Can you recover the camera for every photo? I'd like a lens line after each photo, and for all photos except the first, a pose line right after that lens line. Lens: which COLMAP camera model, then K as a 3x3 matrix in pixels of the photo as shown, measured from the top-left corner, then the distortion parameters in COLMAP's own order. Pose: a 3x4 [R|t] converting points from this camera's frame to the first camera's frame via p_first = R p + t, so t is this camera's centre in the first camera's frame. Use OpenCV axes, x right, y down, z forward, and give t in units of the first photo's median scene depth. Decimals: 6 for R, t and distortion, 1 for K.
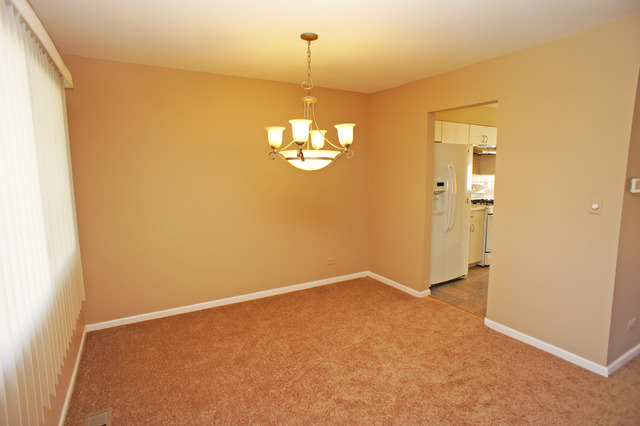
lens RADIAL K [[336.5, 0, 319.9], [0, 336.5, 209.9], [0, 0, 1]] dist [-0.072583, 0.042123]
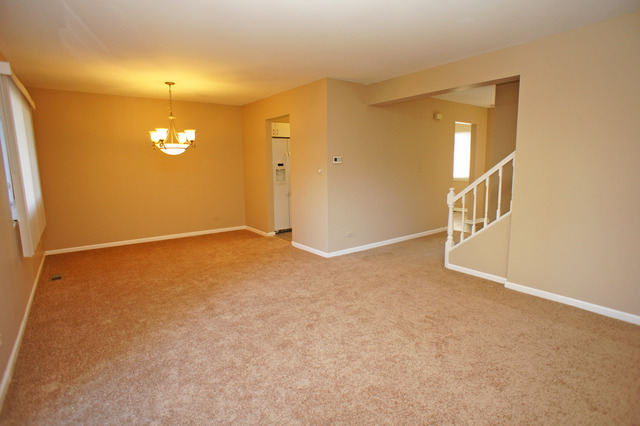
lens RADIAL K [[336.5, 0, 319.9], [0, 336.5, 209.9], [0, 0, 1]] dist [-0.072583, 0.042123]
pose [[0.993783, -0.020430, 0.109448, 0.478747], [0.018592, 0.999669, 0.017789, 0.144063], [-0.109775, -0.015644, 0.993833, -0.775430]]
